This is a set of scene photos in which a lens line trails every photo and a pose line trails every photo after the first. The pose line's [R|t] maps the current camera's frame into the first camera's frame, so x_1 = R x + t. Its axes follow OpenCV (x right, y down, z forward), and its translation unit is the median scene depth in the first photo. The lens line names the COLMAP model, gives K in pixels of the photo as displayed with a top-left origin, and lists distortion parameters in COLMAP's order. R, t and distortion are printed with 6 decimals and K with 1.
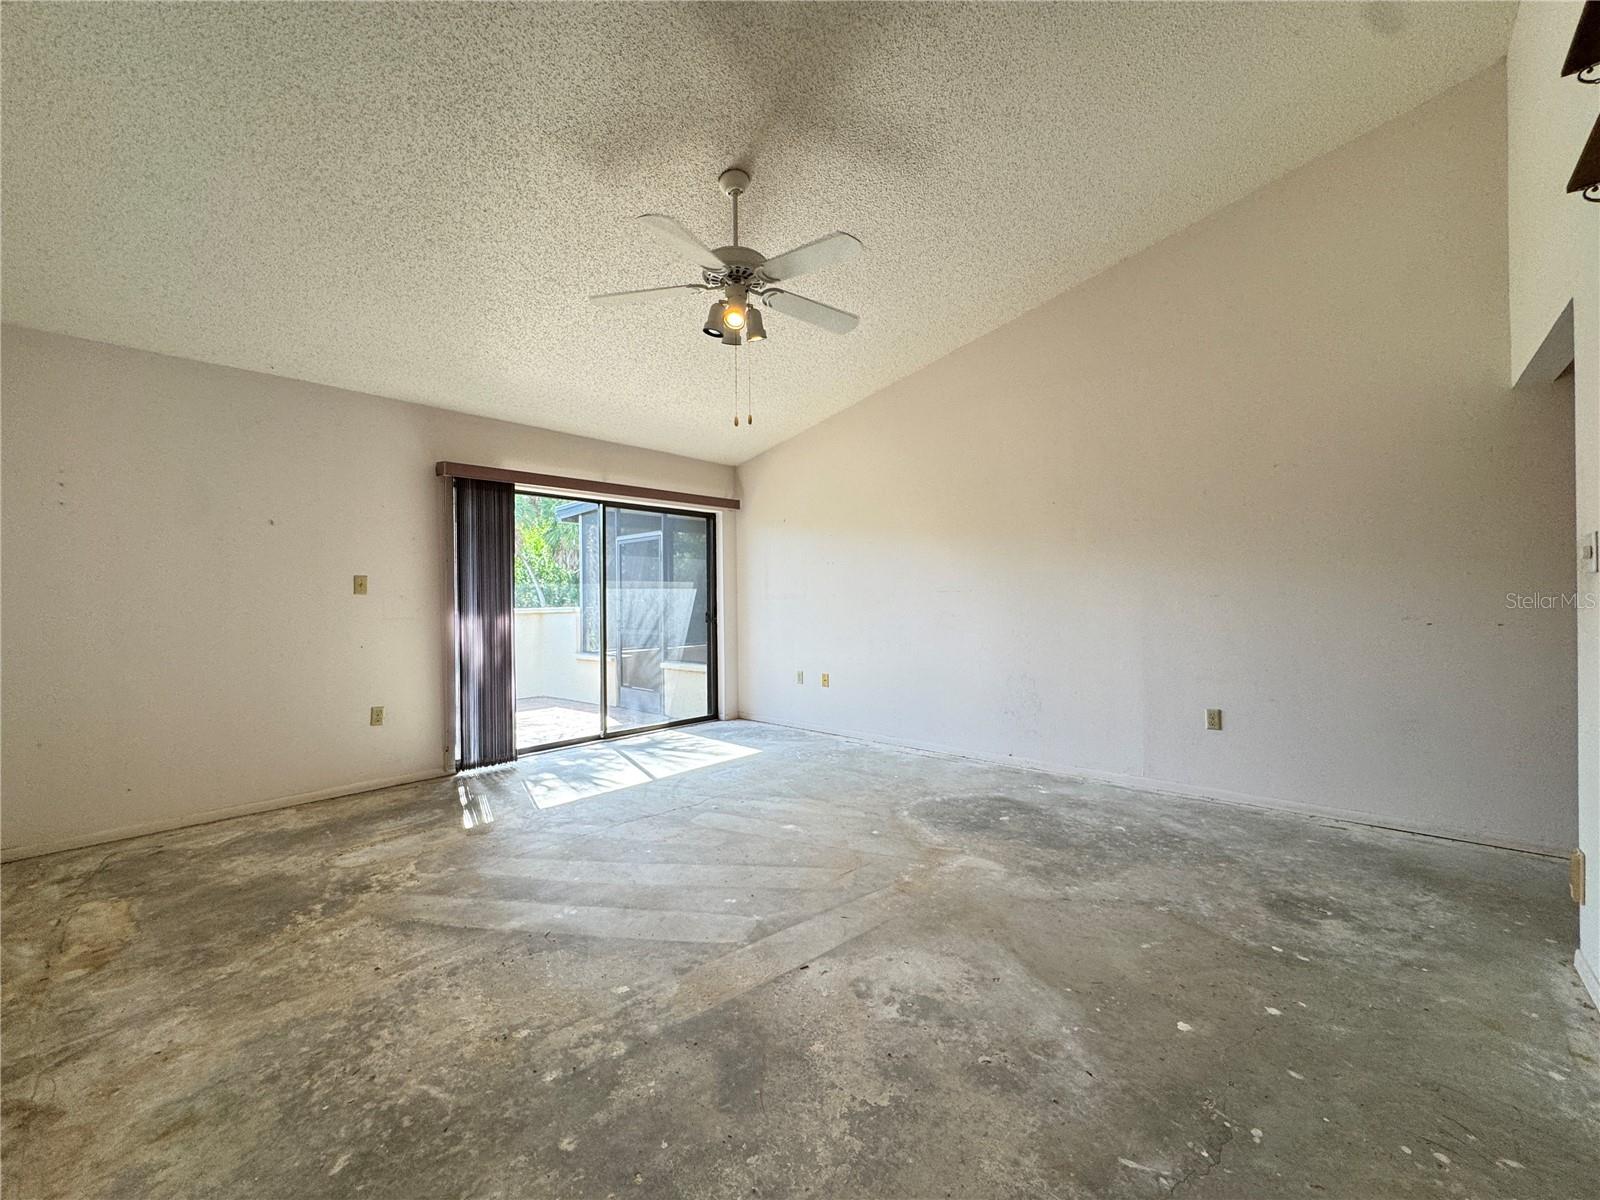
lens RADIAL K [[634.9, 0, 794.7], [0, 634.9, 595.5], [0, 0, 1]] dist [0.000002, -0.000152]
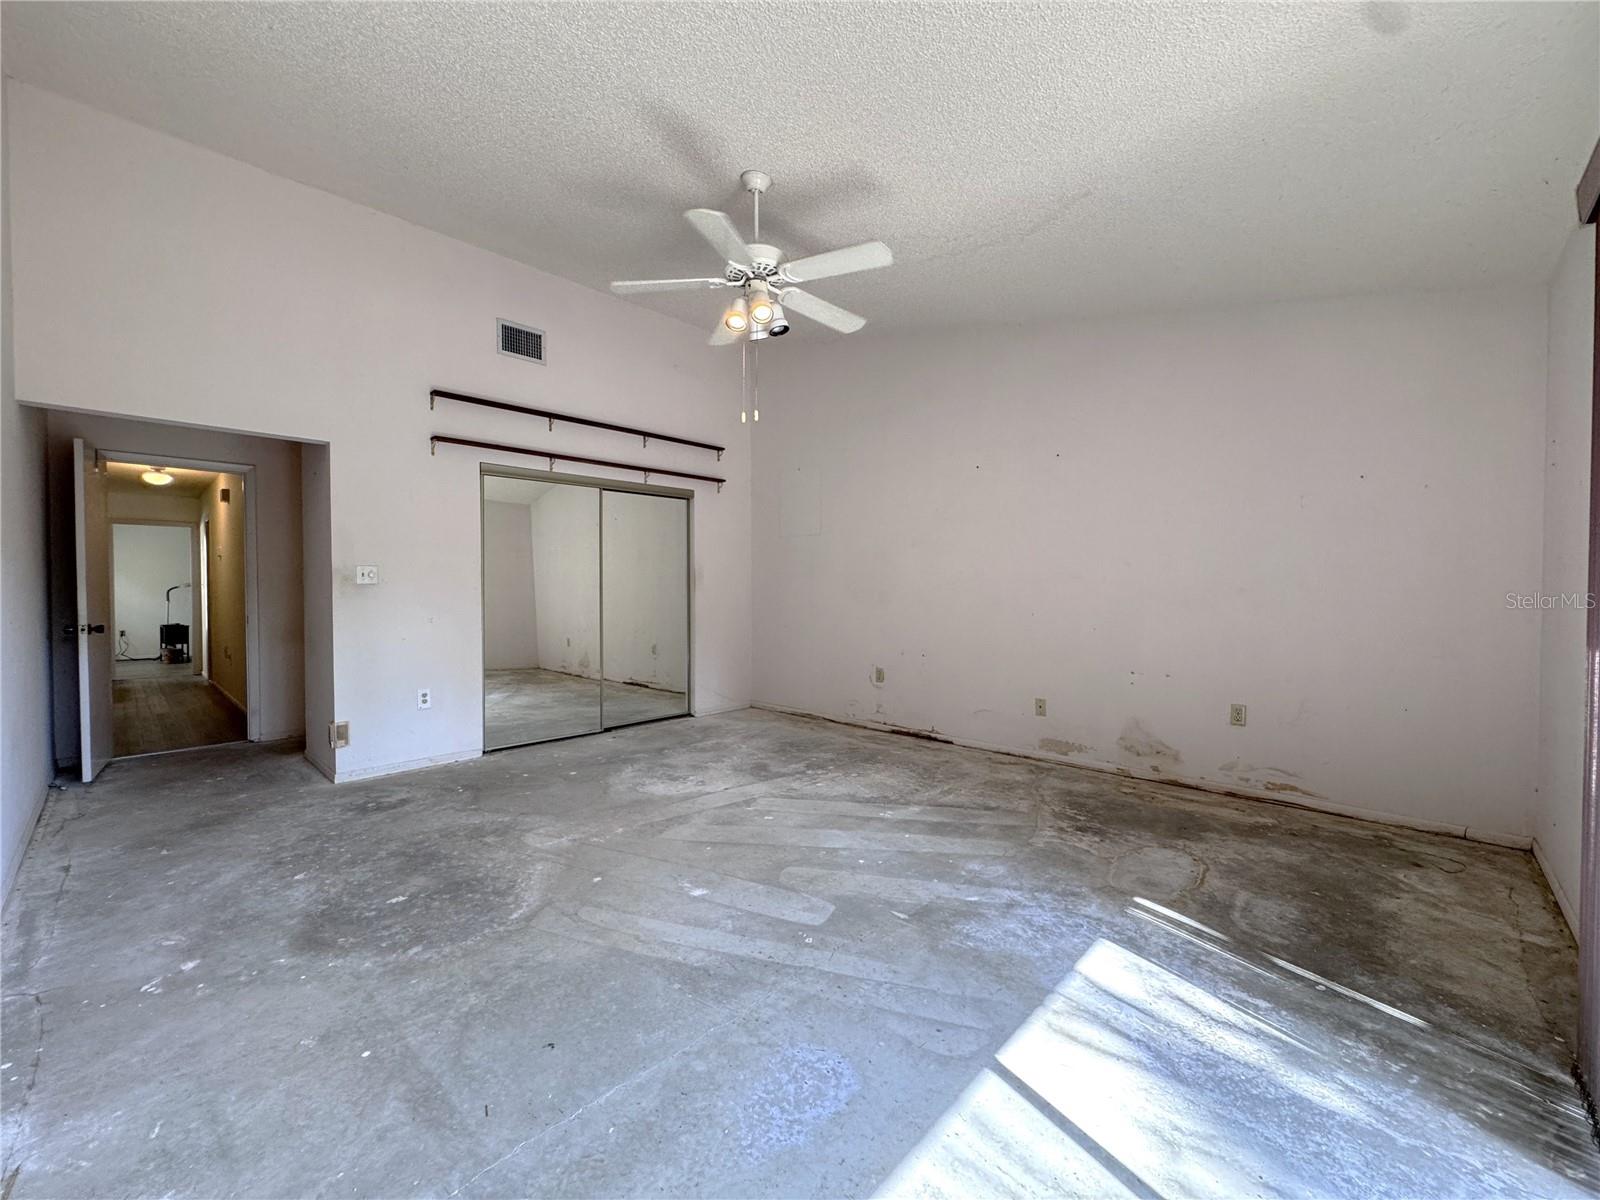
lens RADIAL K [[641.4, 0, 798.2], [0, 641.4, 601.1], [0, 0, 1]] dist [-0.003256, 0.000250]
pose [[-0.999707, 0.015353, 0.018708, -0.203066], [0.015607, 0.999787, 0.013515, 0.013259], [-0.018497, 0.013803, -0.999734, 2.437096]]
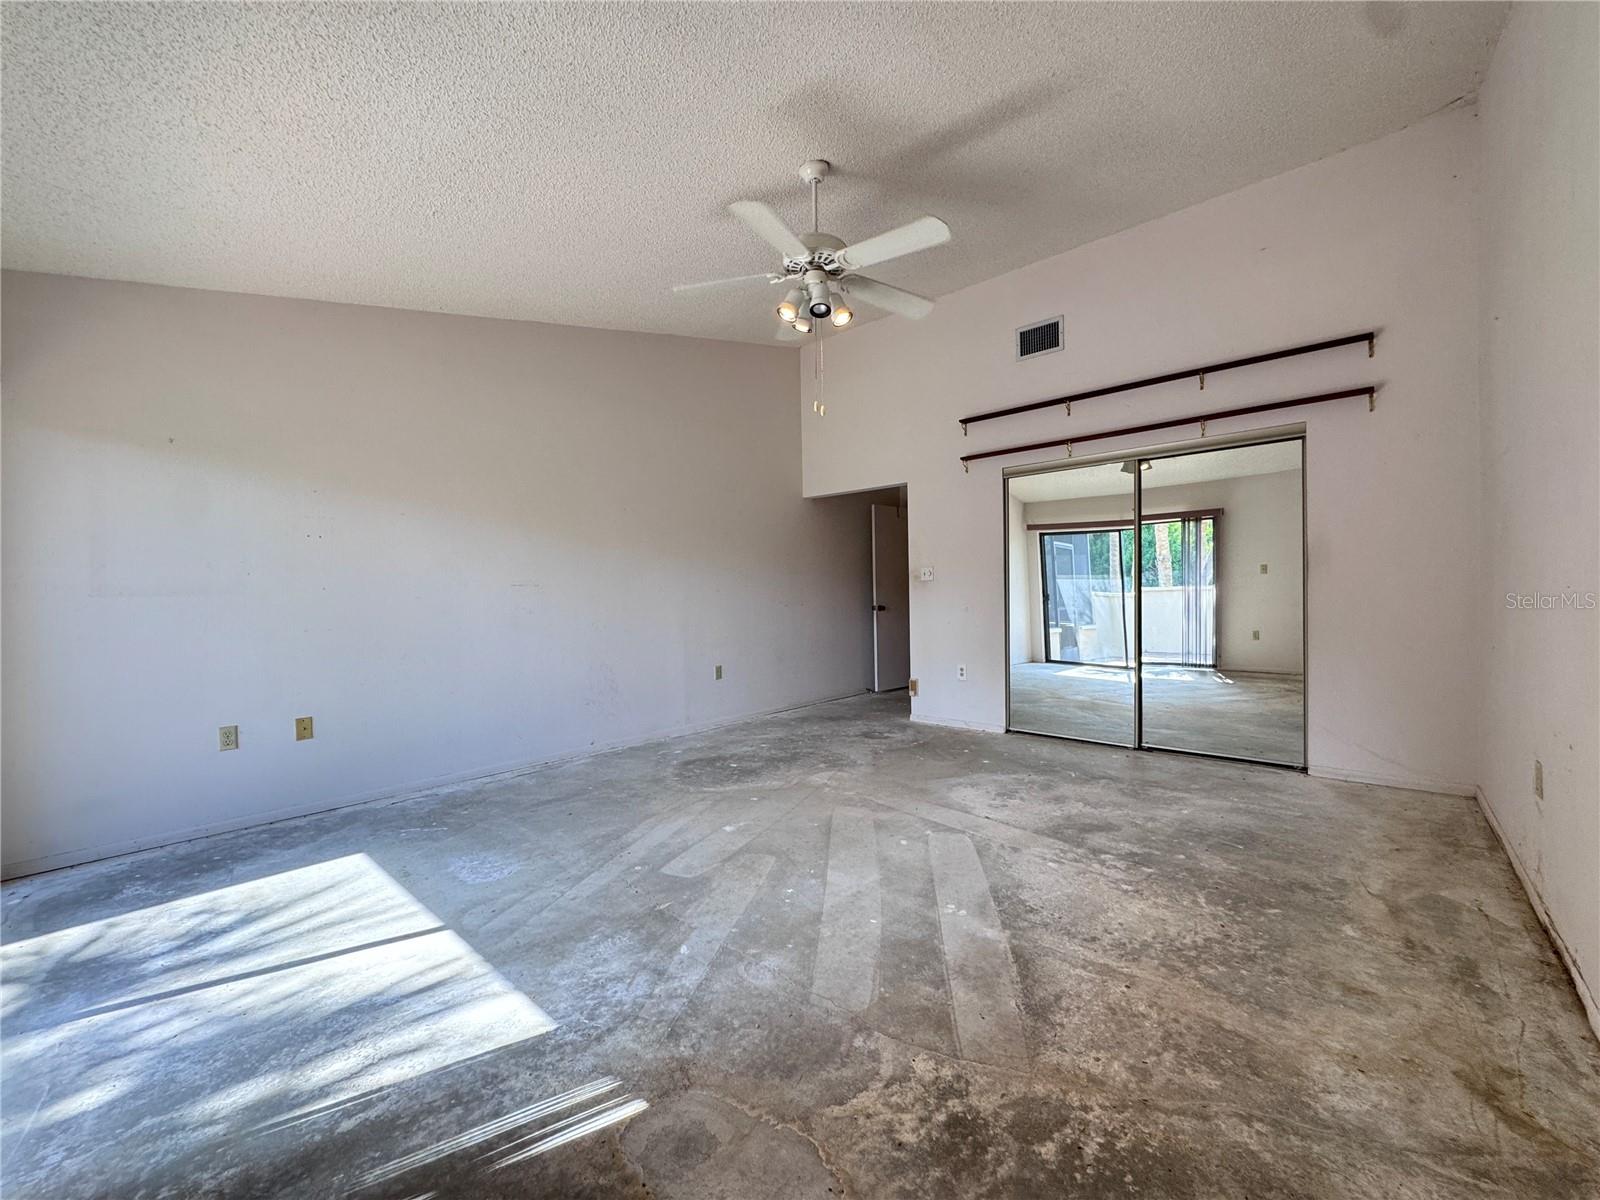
lens RADIAL K [[641.4, 0, 798.2], [0, 641.4, 601.1], [0, 0, 1]] dist [-0.003256, 0.000250]
pose [[-0.009805, 0.000737, 0.999952, -1.324949], [0.011069, 0.999939, -0.000628, 0.042985], [-0.999891, 0.011062, -0.009813, 1.255426]]
